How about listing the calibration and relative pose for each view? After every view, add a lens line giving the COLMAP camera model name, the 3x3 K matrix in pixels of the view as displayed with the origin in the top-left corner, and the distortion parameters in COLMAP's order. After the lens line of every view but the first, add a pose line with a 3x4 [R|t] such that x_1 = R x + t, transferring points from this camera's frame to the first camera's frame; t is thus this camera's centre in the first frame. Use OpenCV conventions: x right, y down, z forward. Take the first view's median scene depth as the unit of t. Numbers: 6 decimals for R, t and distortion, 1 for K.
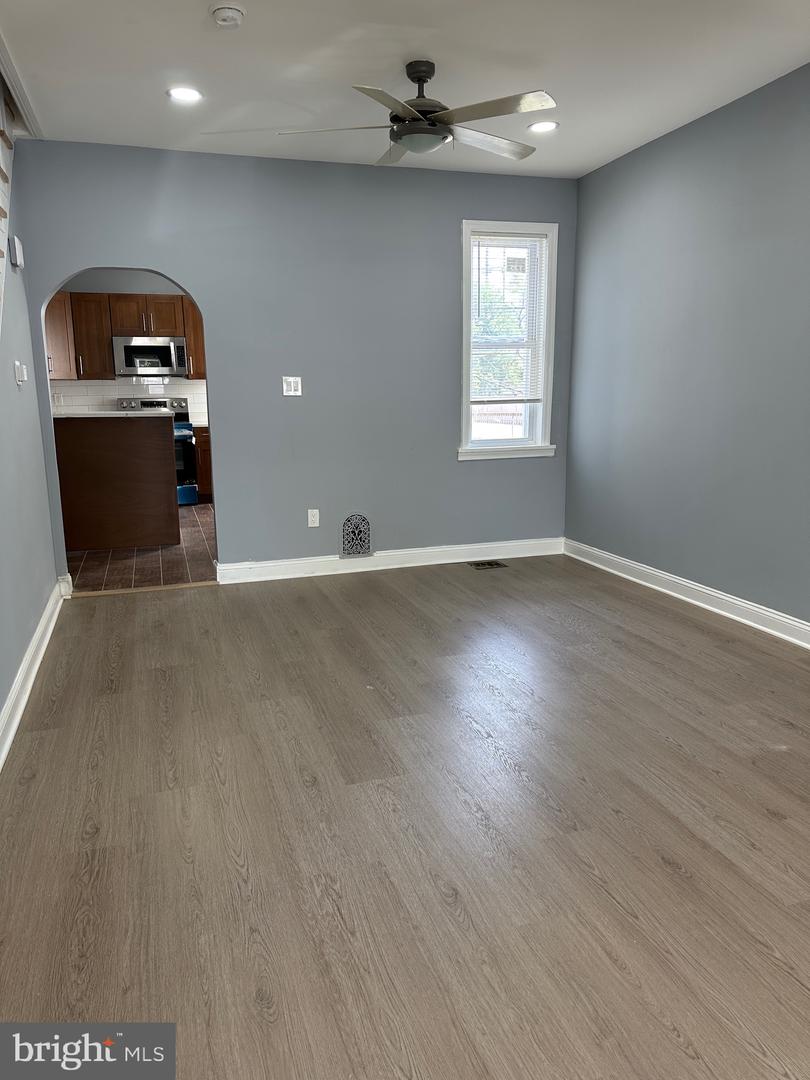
lens RADIAL K [[750.1, 0, 402.8], [0, 750.1, 543.0], [0, 0, 1]] dist [0.112592, -0.199192]
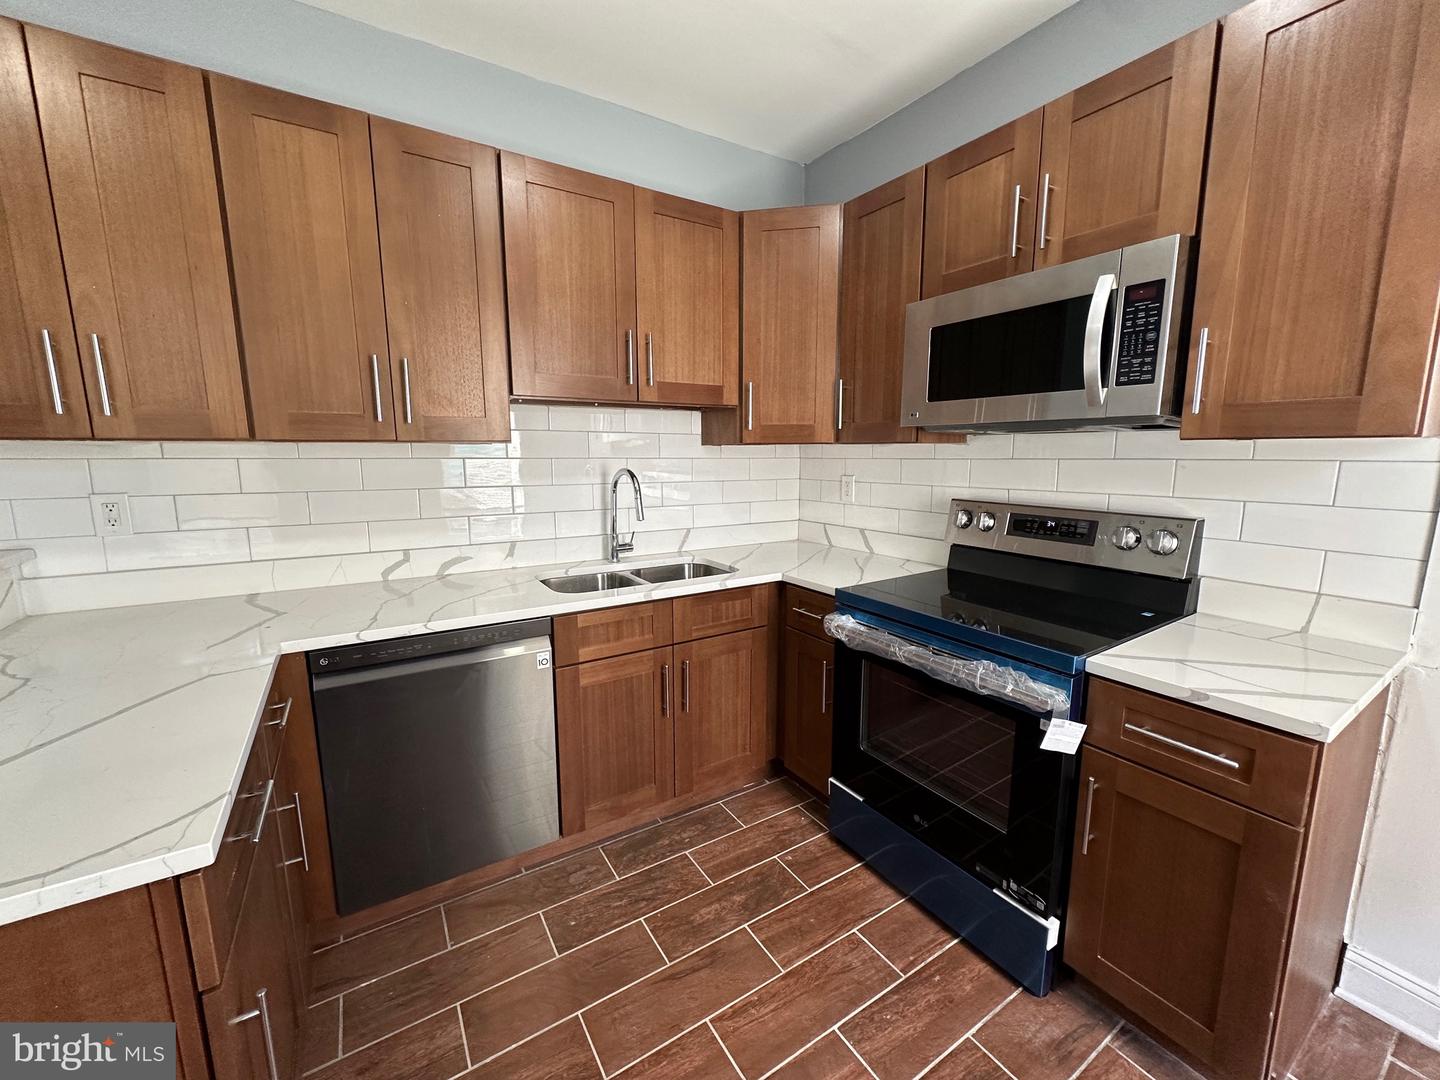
lens RADIAL K [[578.8, 0, 718.0], [0, 578.8, 536.1], [0, 0, 1]] dist [-0.002125, 0.001035]
pose [[0.240004, 0.155663, -0.958210, -0.237156], [-0.196677, 0.974387, 0.109029, -0.279570], [0.950640, 0.162291, 0.264472, 1.292093]]
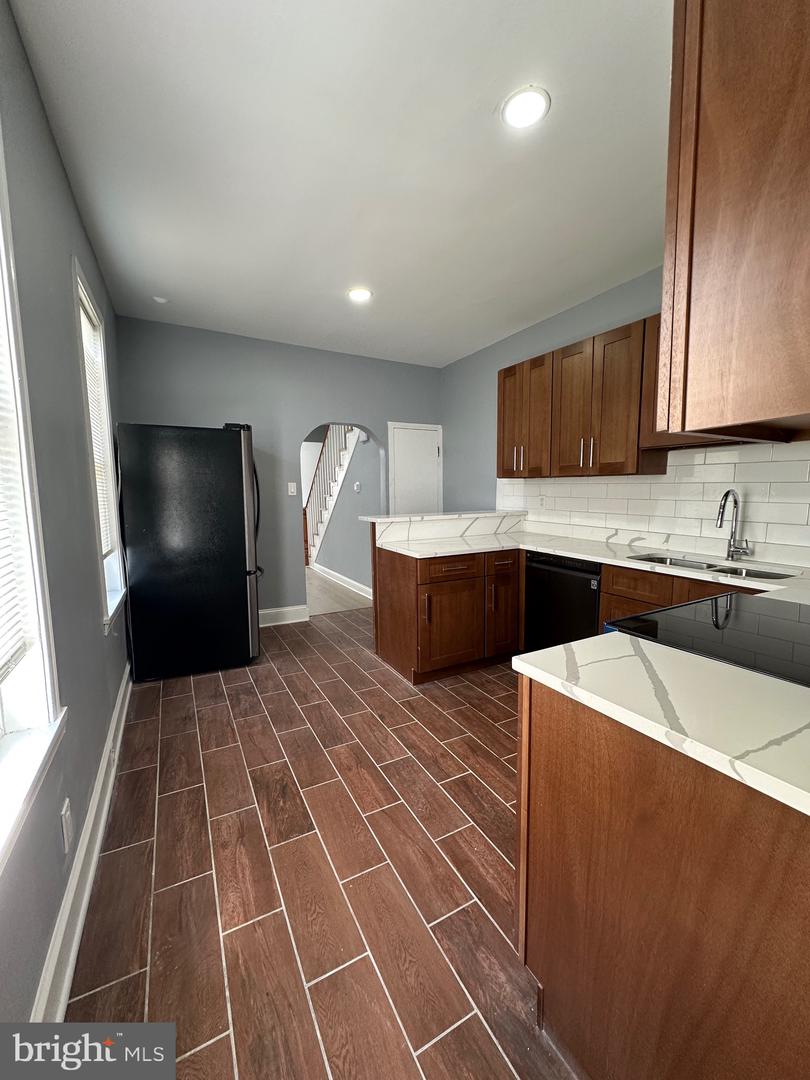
lens RADIAL K [[429.2, 0, 405.0], [0, 429.2, 537.4], [0, 0, 1]] dist [-0.000442, 0.000172]
pose [[-0.984761, 0.039576, -0.169349, -0.277614], [-0.014060, 0.952459, 0.304342, -0.344421], [0.173343, 0.302085, -0.937388, 1.672287]]
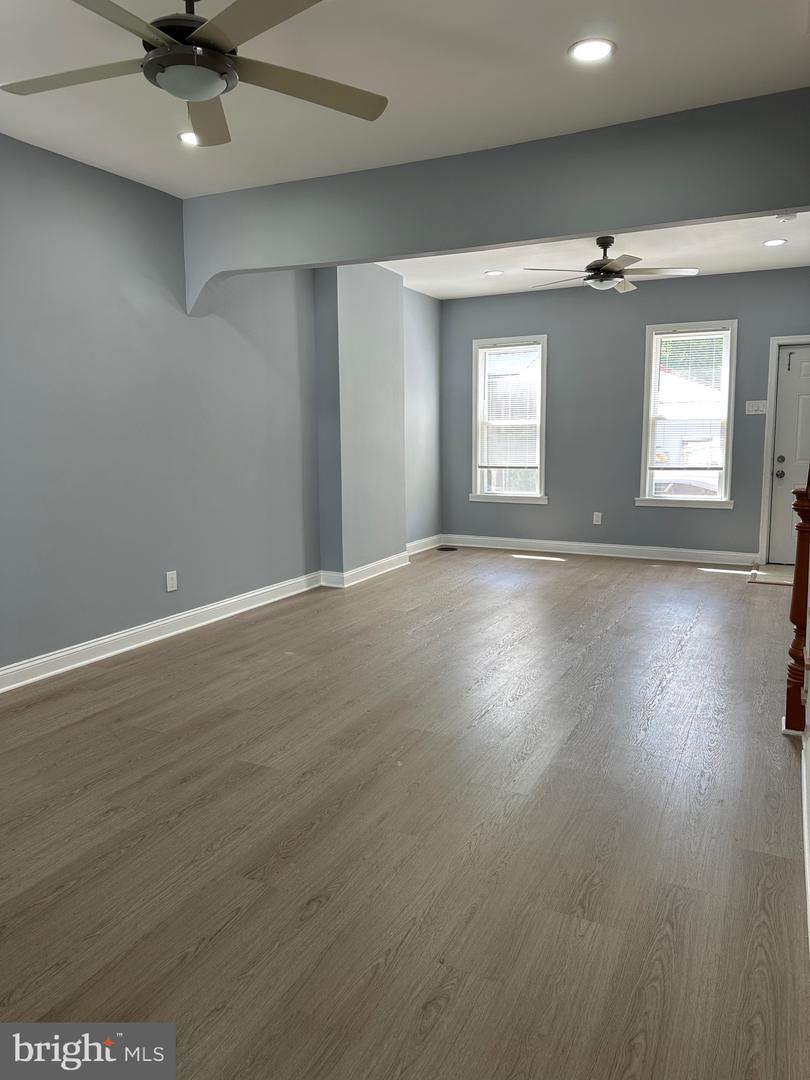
lens RADIAL K [[756.0, 0, 397.1], [0, 756.0, 537.4], [0, 0, 1]] dist [0.120591, -0.195113]
pose [[-0.709473, -0.082162, 0.699927, -0.397263], [0.157910, 0.949393, 0.271510, -0.188372], [-0.686814, 0.303154, -0.660594, 0.920068]]
